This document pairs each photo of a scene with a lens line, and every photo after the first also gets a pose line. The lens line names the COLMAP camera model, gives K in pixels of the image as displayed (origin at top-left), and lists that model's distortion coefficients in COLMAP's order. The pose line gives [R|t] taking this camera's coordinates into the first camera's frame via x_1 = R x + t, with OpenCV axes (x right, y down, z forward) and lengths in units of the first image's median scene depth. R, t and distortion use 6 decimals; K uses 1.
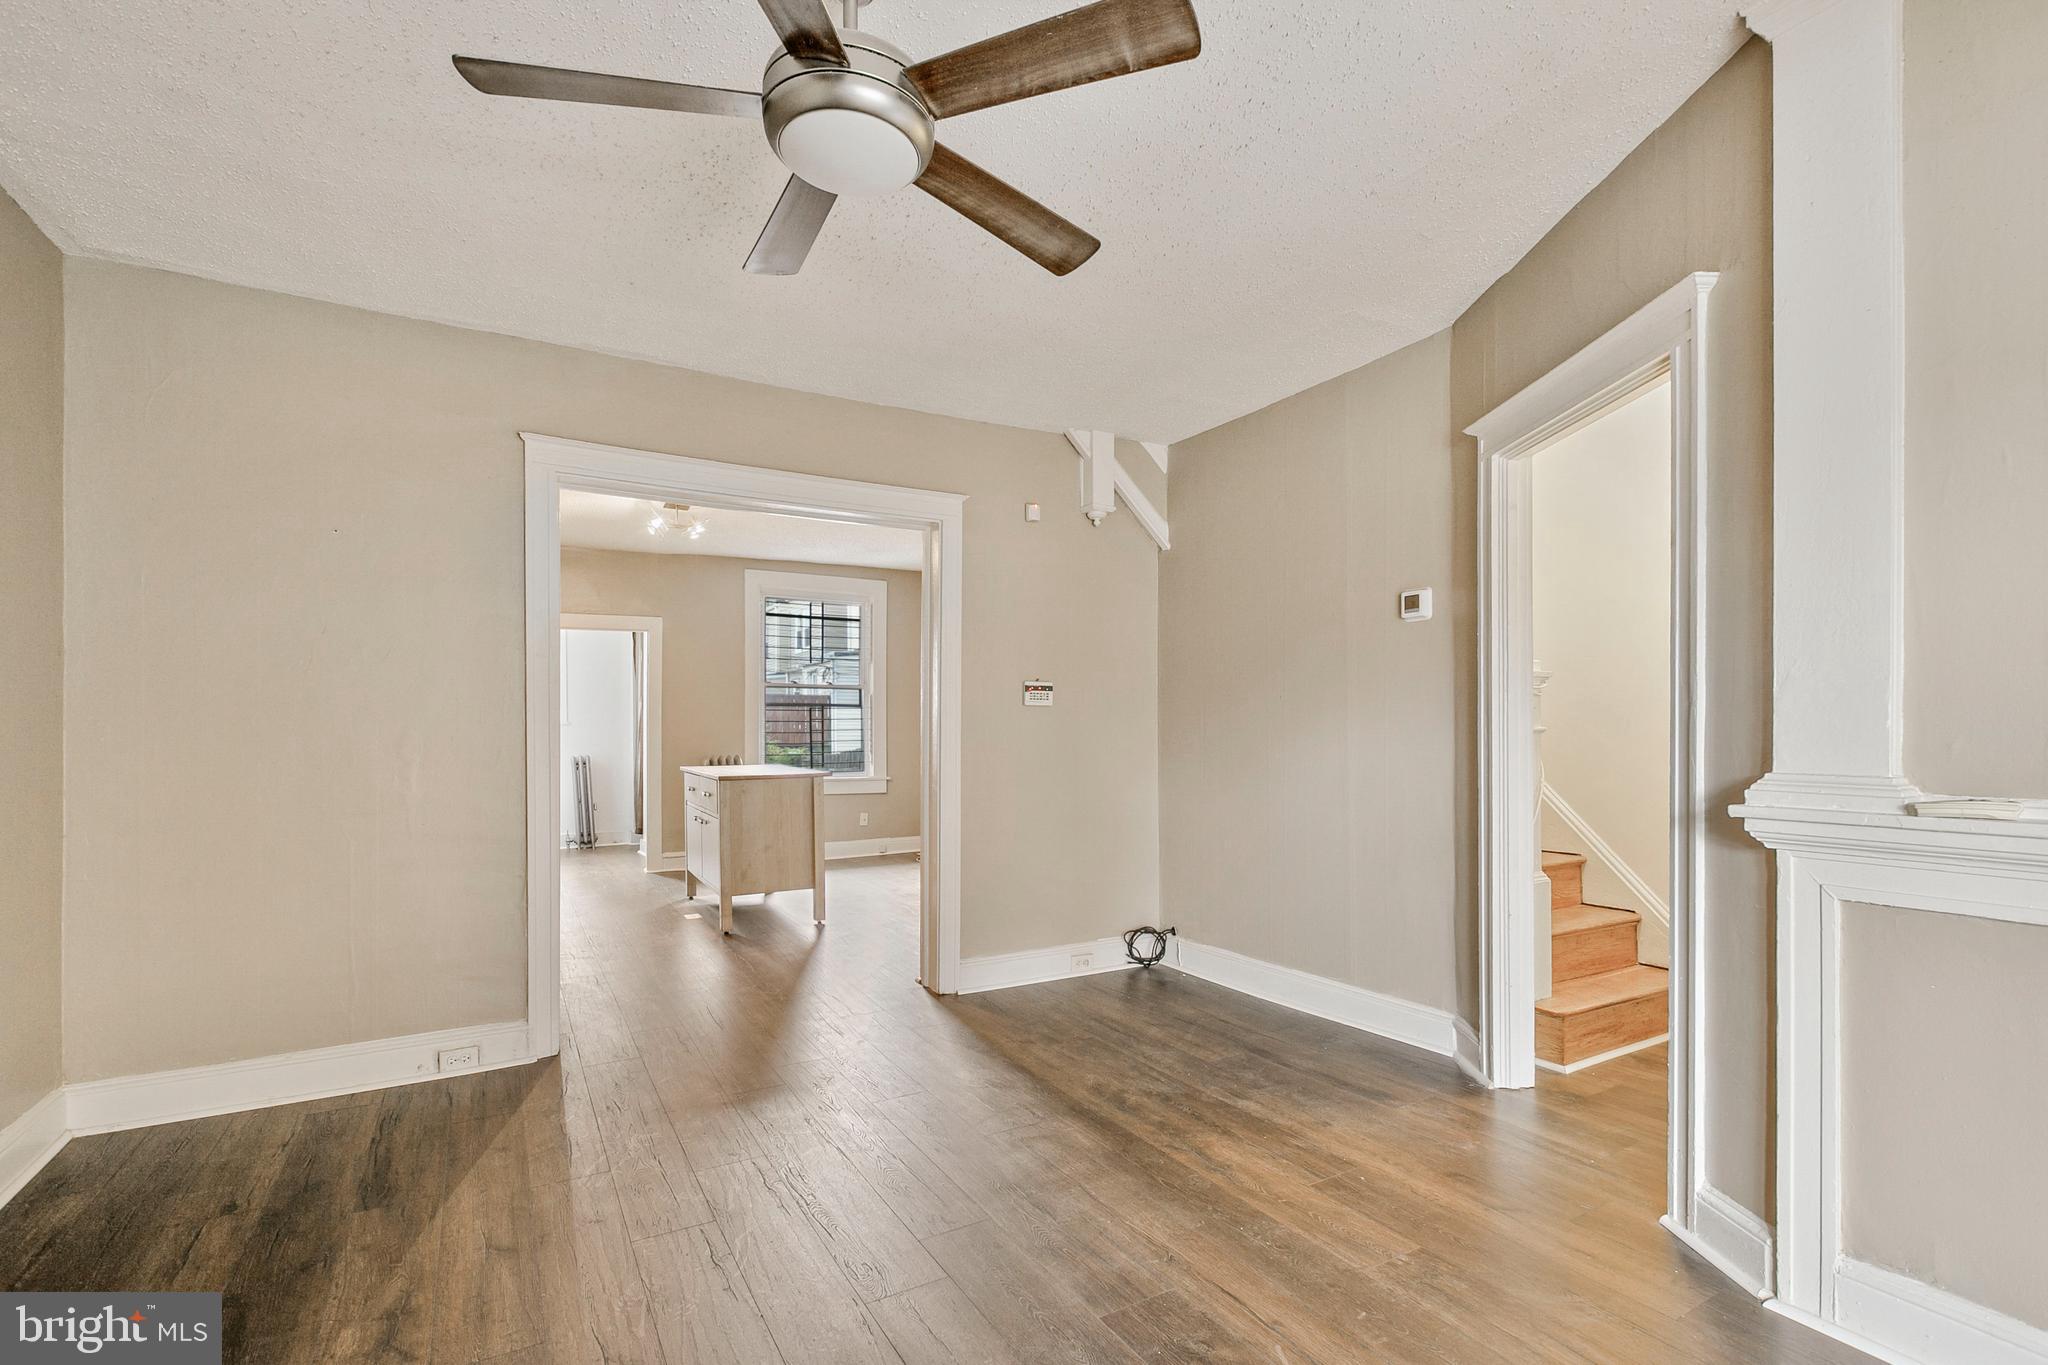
lens RADIAL K [[963.7, 0, 1019.7], [0, 963.7, 741.4], [0, 0, 1]] dist [-0.010921, 0.000420]
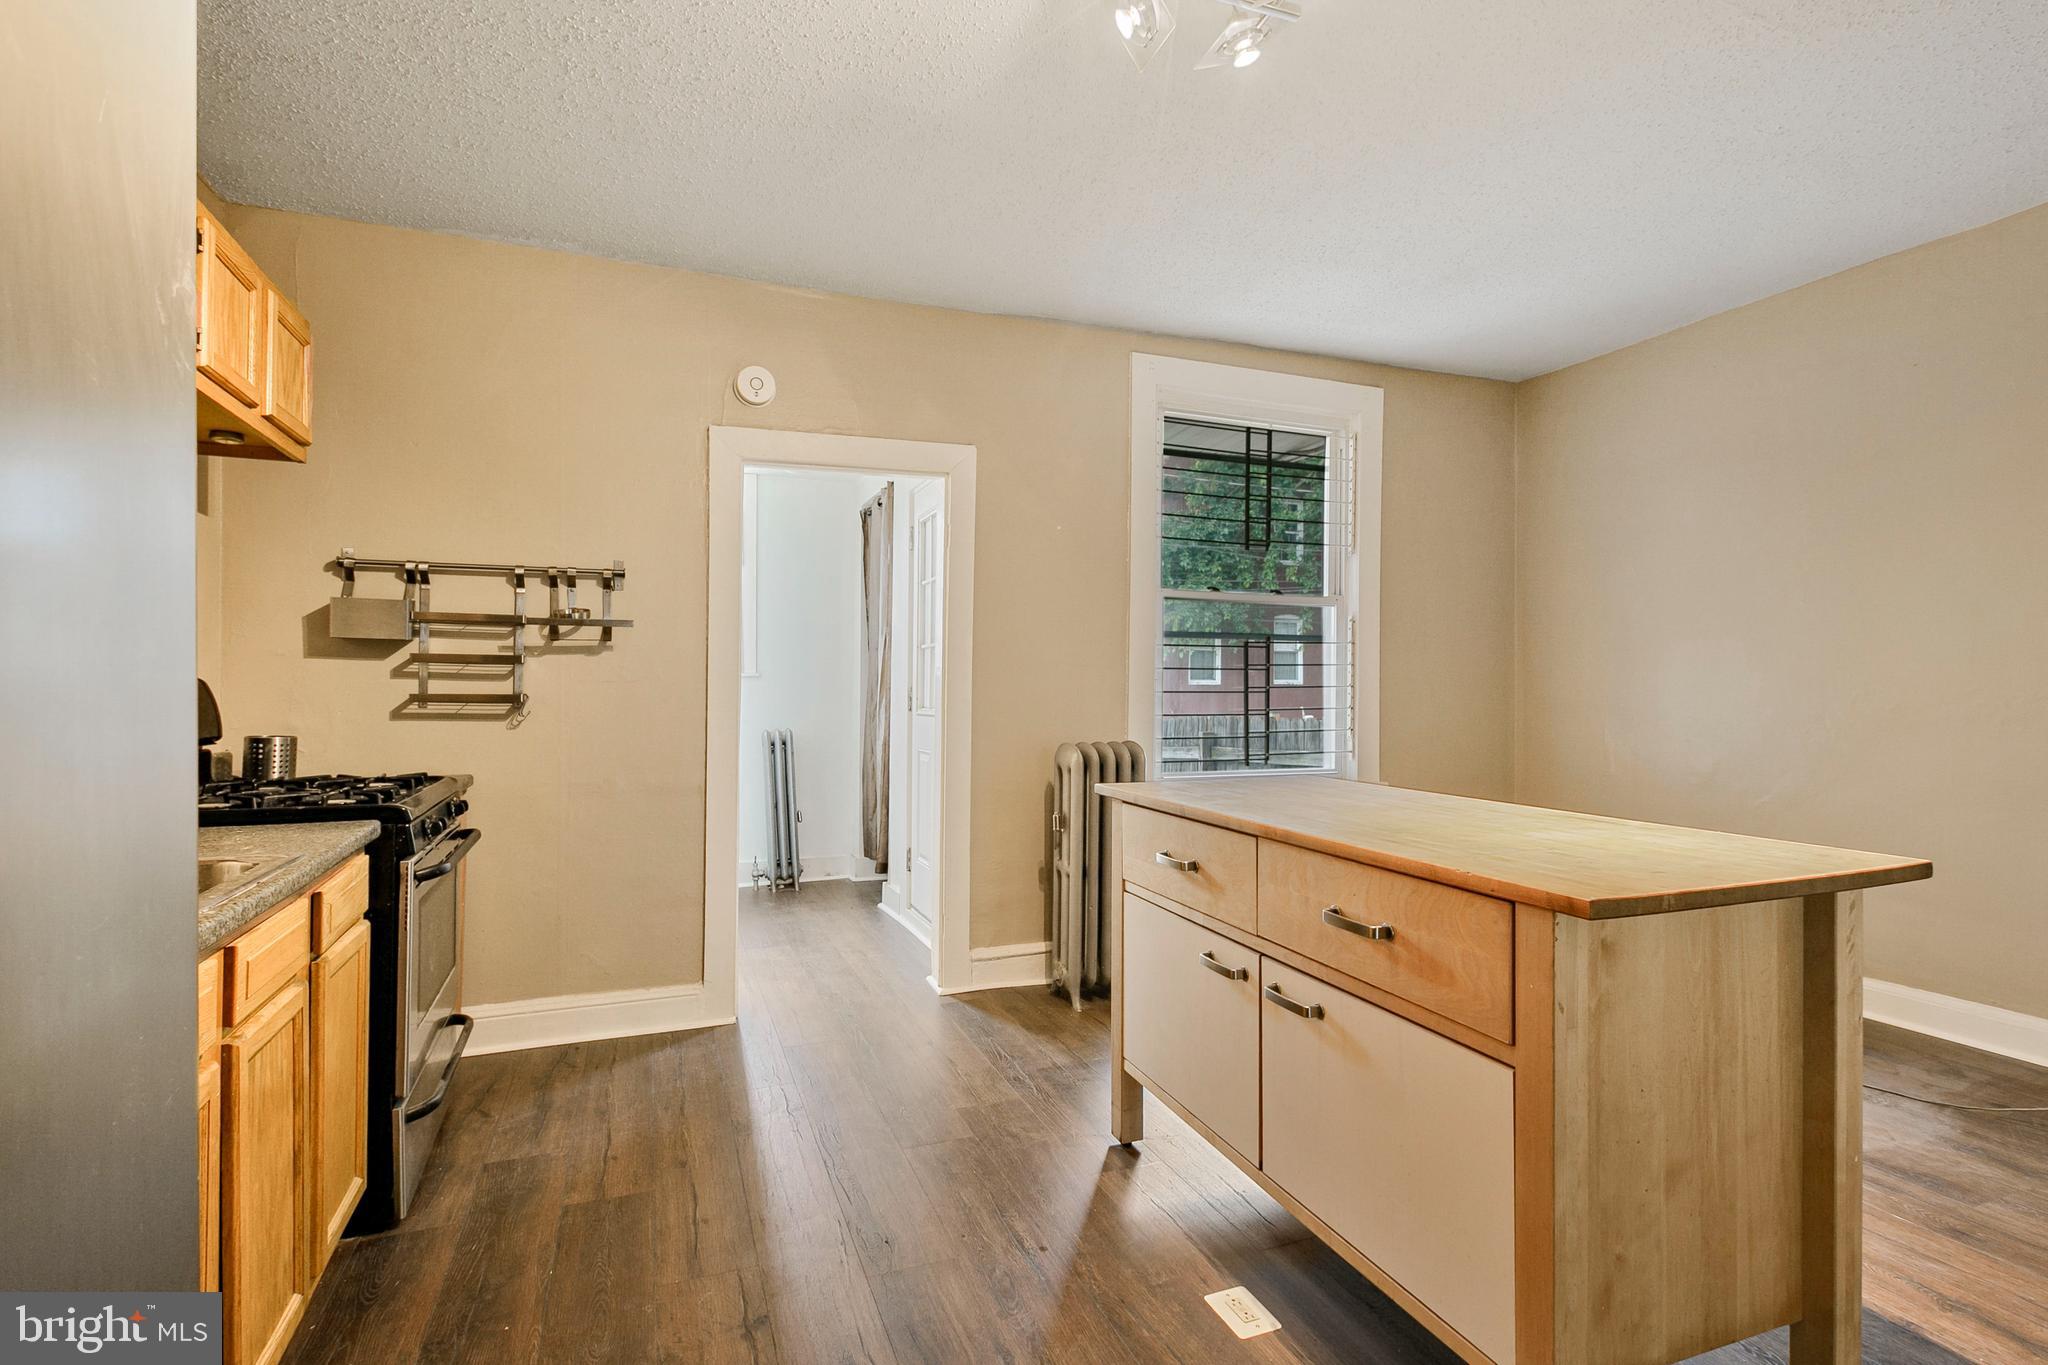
lens RADIAL K [[963.7, 0, 1038.6], [0, 963.7, 682.5], [0, 0, 1]] dist [-0.010921, 0.000420]
pose [[0.993037, 0.003502, -0.117748, -0.228281], [-0.005584, 0.999834, -0.017352, -0.004472], [0.117668, 0.017889, 0.992892, 0.432151]]
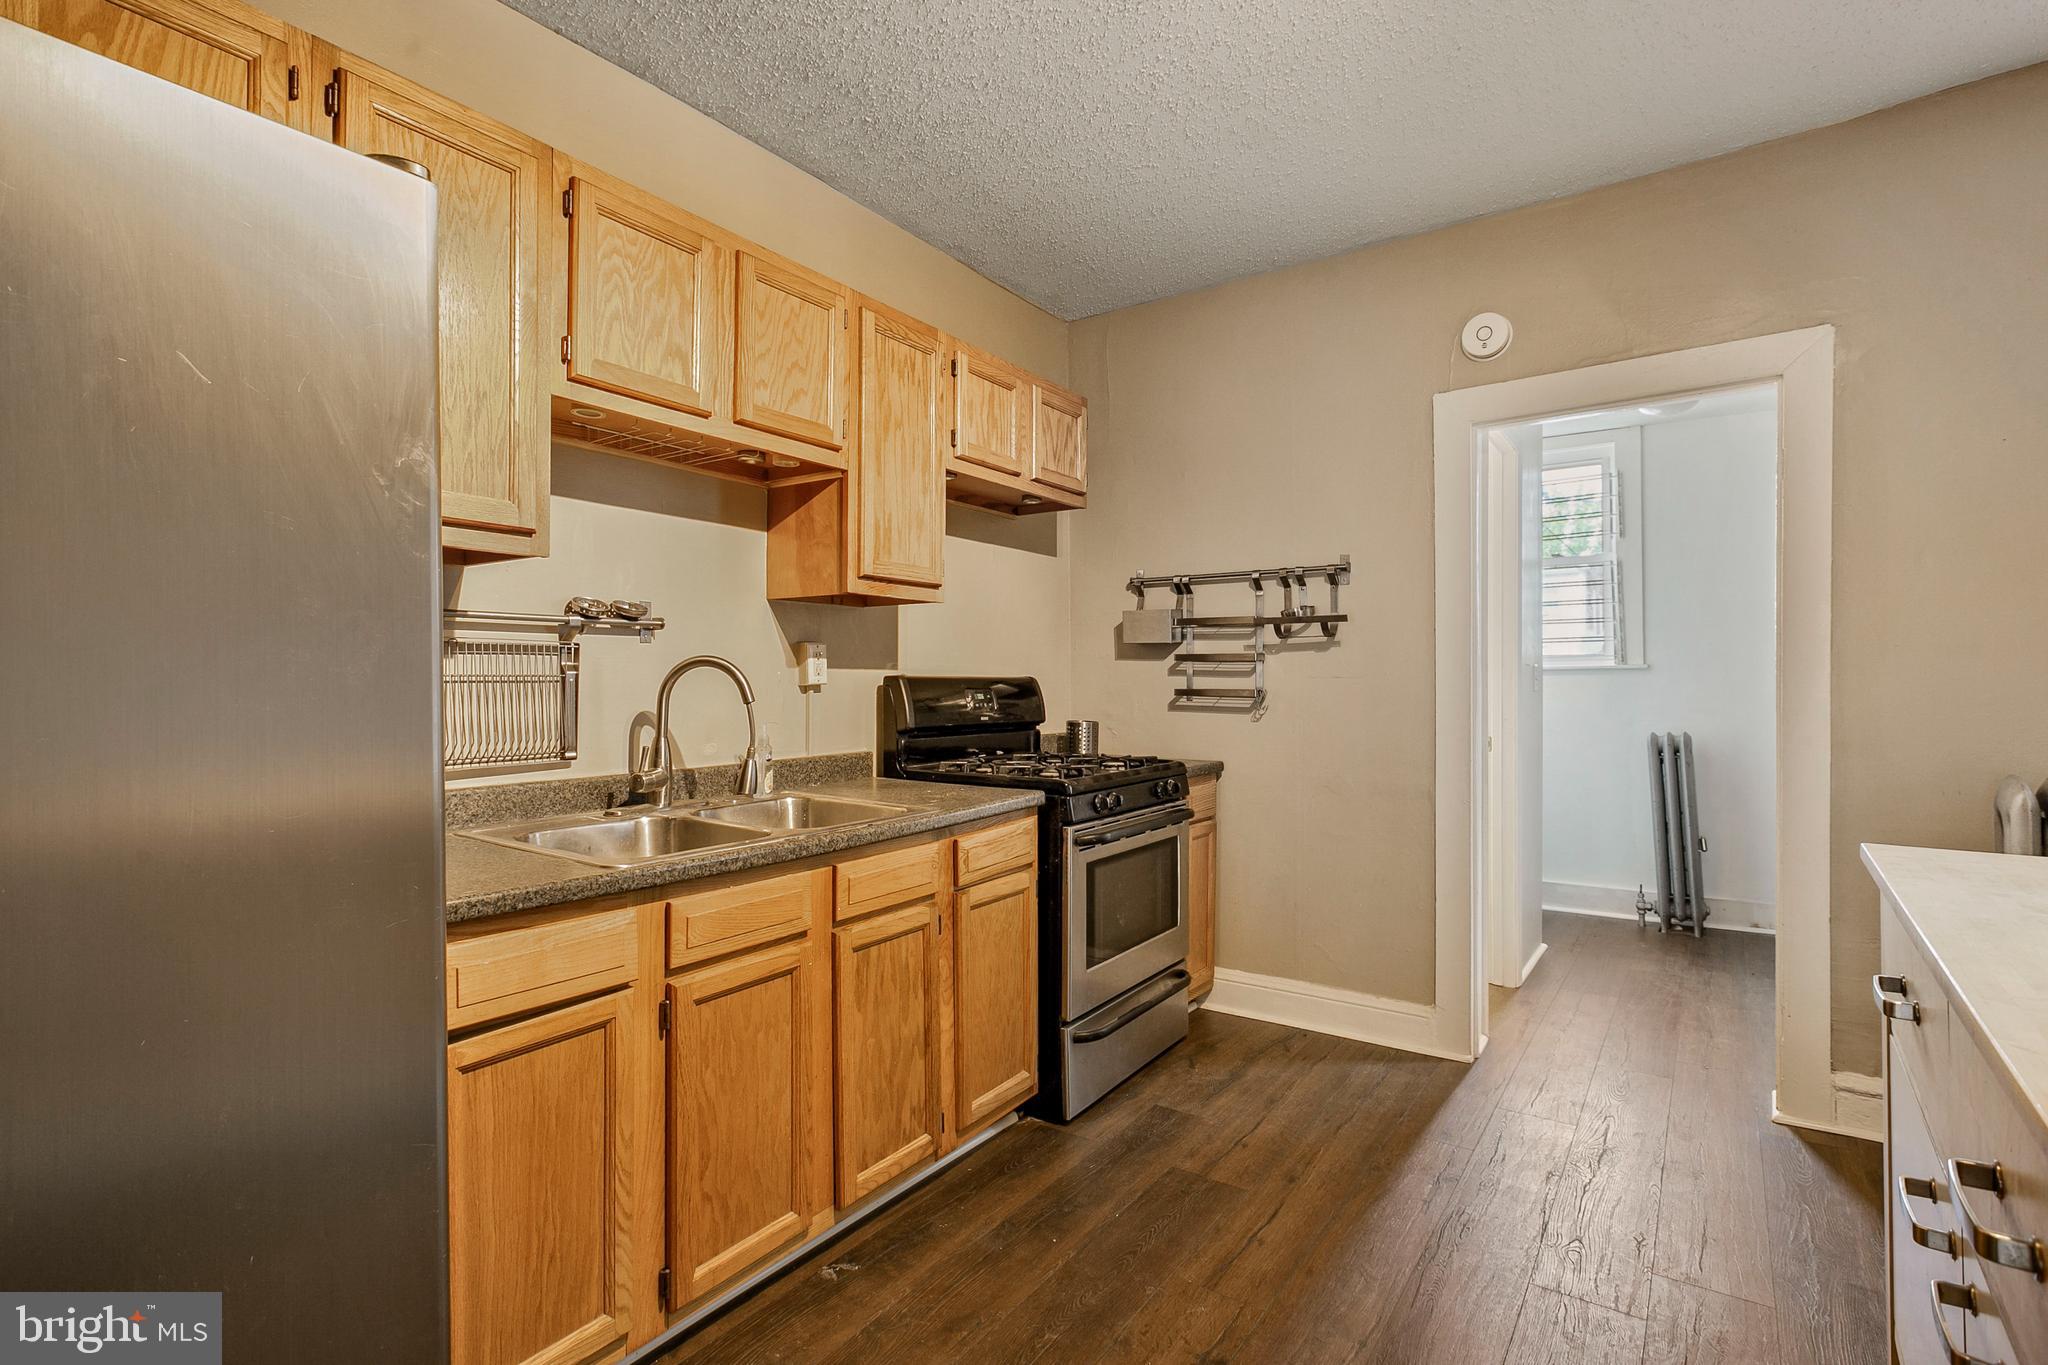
lens RADIAL K [[963.7, 0, 1007.8], [0, 963.7, 674.5], [0, 0, 1]] dist [-0.010921, 0.000420]
pose [[0.435600, -0.003964, -0.900132, -0.169516], [-0.011311, 0.999887, -0.009877, -0.006042], [0.900069, 0.014484, 0.435506, 0.494397]]
